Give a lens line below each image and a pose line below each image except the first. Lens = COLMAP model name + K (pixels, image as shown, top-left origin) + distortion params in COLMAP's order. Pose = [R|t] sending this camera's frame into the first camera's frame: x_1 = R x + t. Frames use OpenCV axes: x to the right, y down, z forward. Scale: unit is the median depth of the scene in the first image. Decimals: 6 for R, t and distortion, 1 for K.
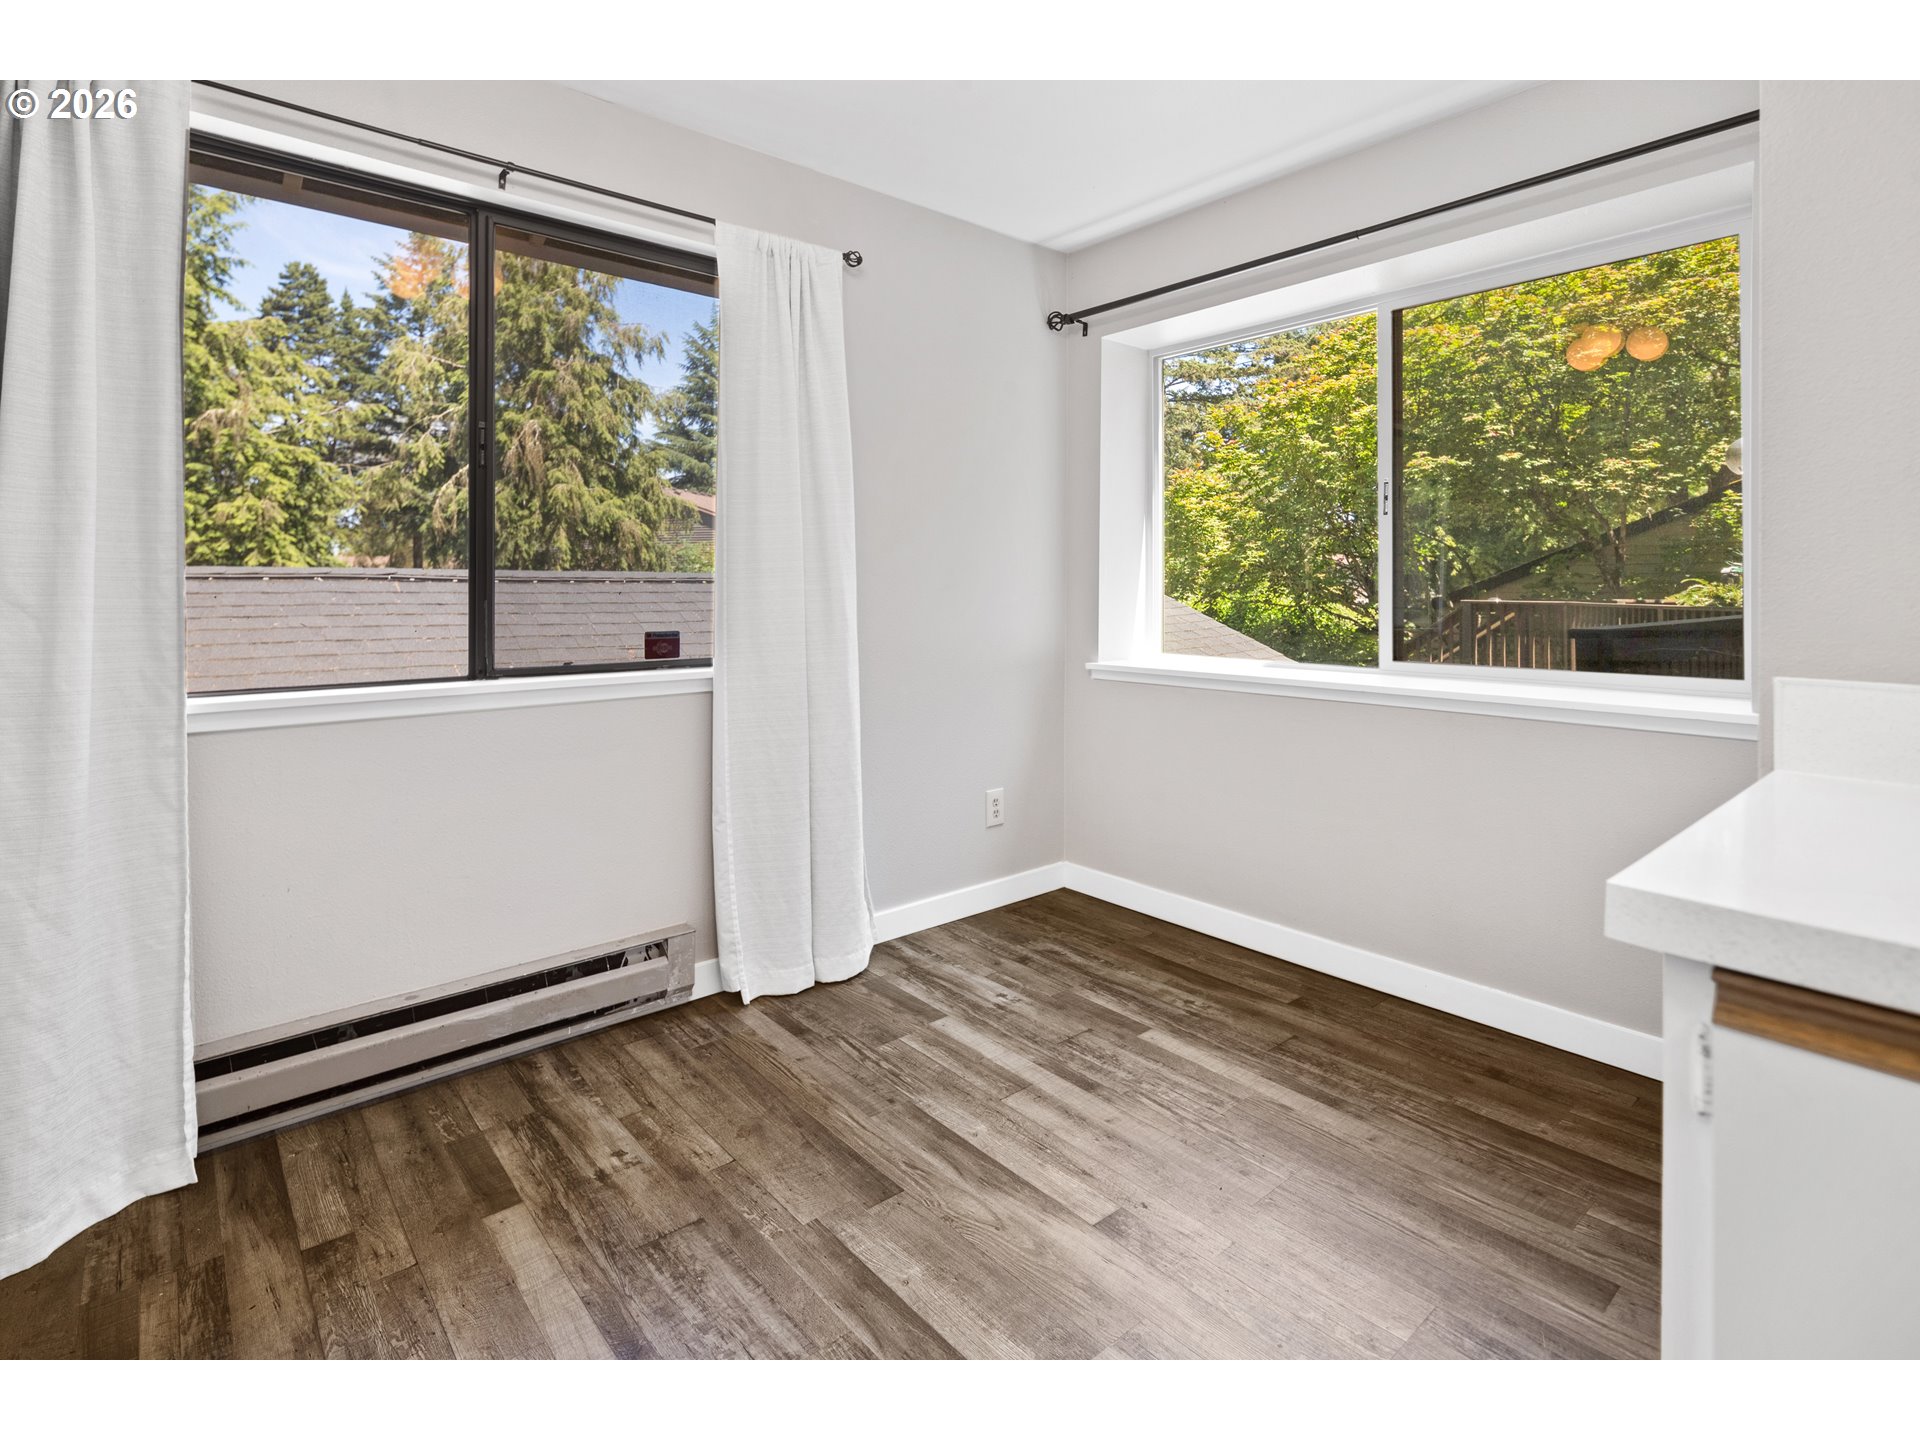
lens RADIAL K [[930.9, 0, 929.0], [0, 930.9, 596.2], [0, 0, 1]] dist [0.003630, -0.004363]
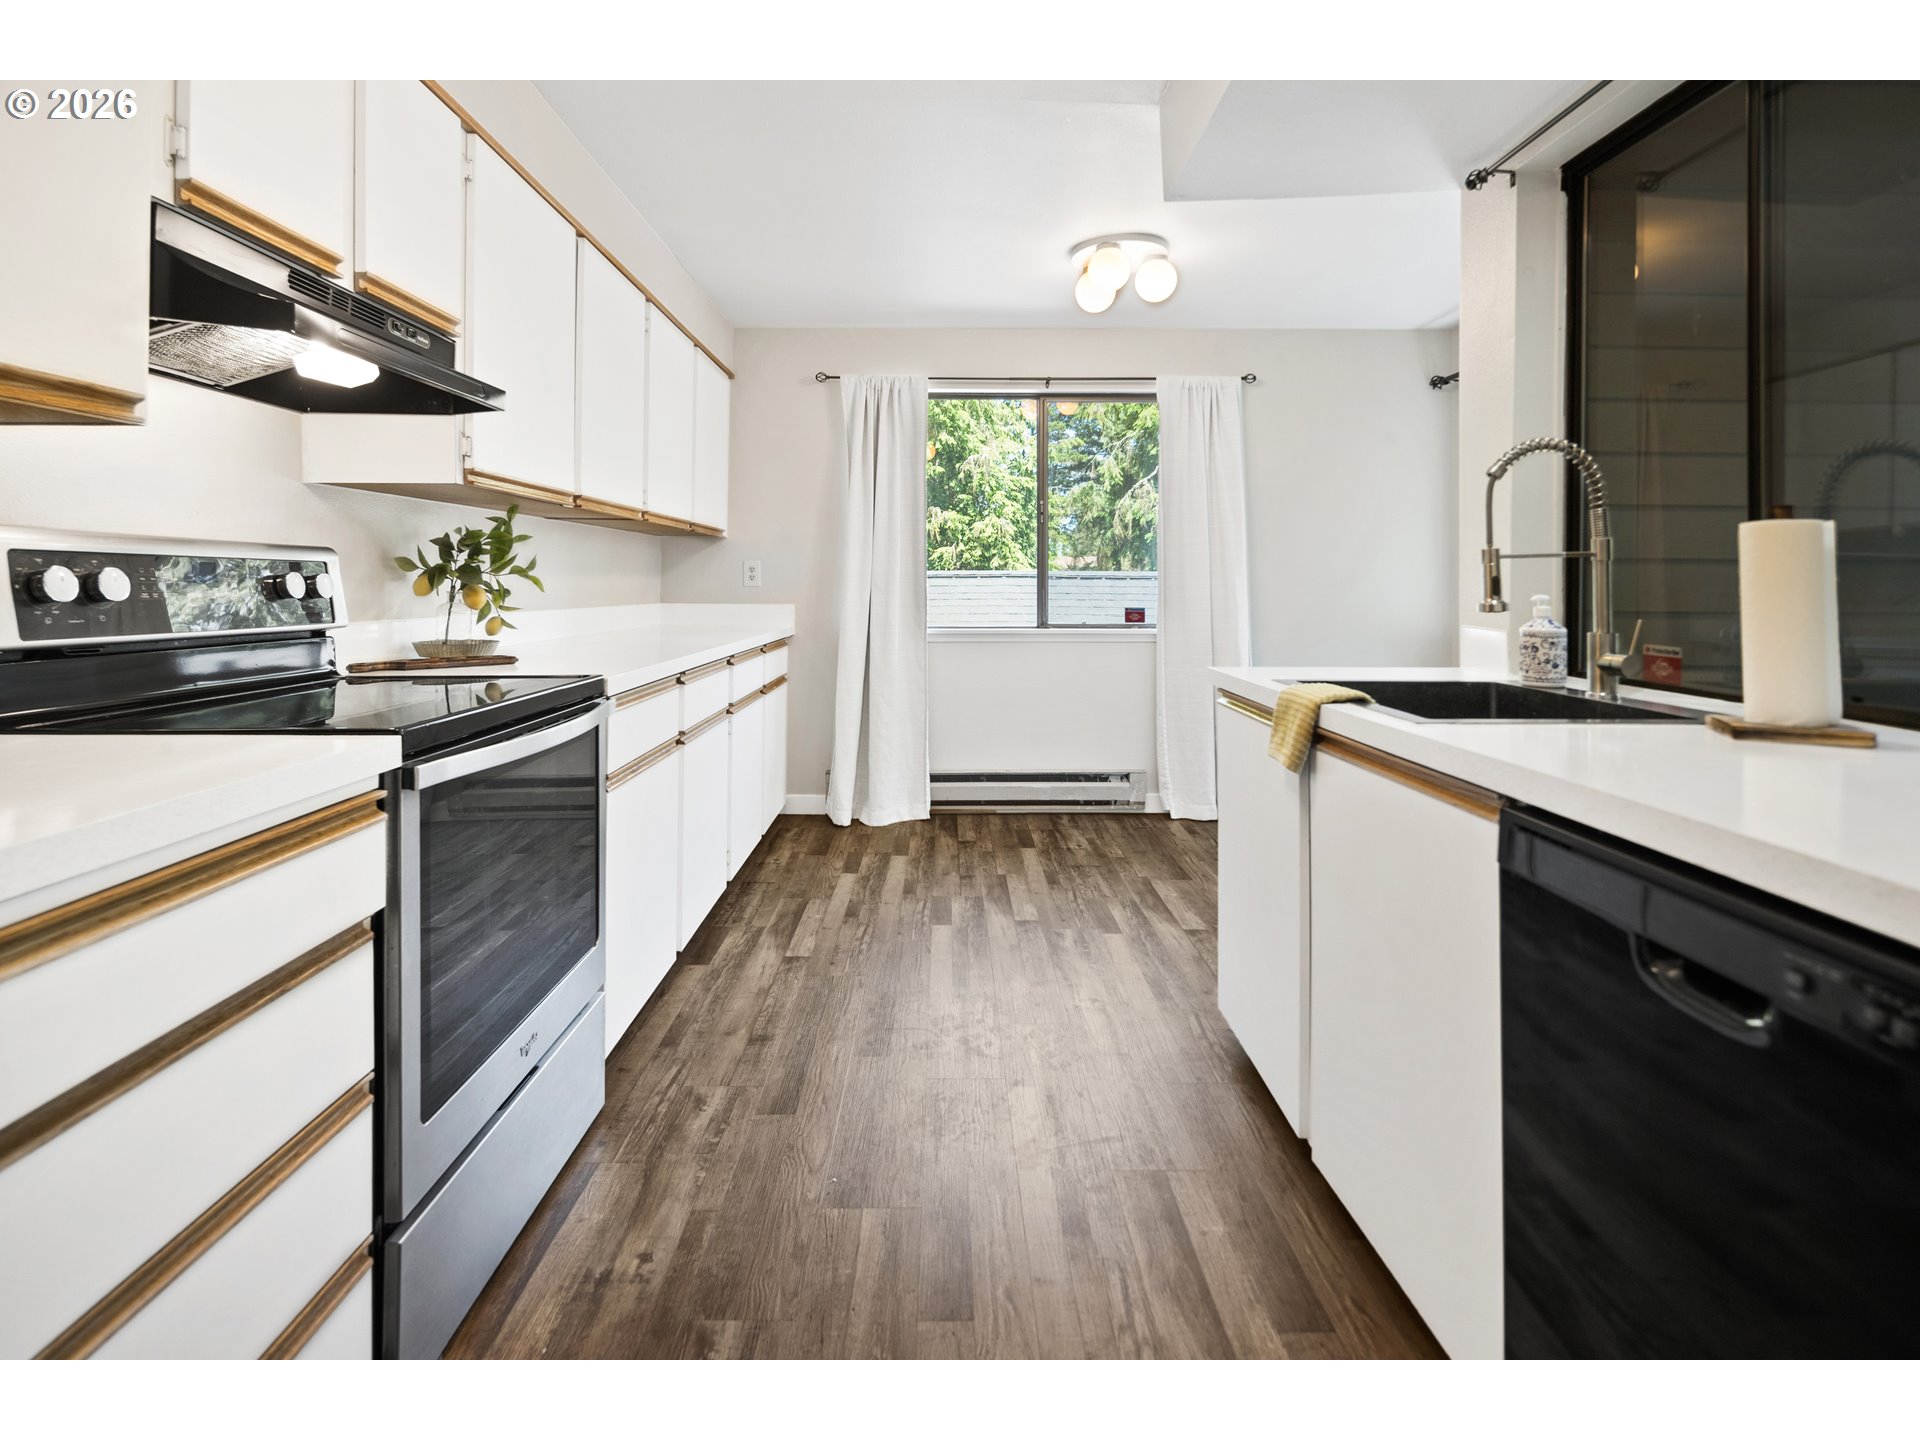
lens RADIAL K [[930.9, 0, 957.0], [0, 930.9, 715.2], [0, 0, 1]] dist [0.003630, -0.004363]
pose [[0.775308, 0.093035, -0.624693, 0.373016], [-0.010890, 0.990913, 0.134060, 0.004362], [0.631489, -0.097134, 0.769277, -0.394549]]
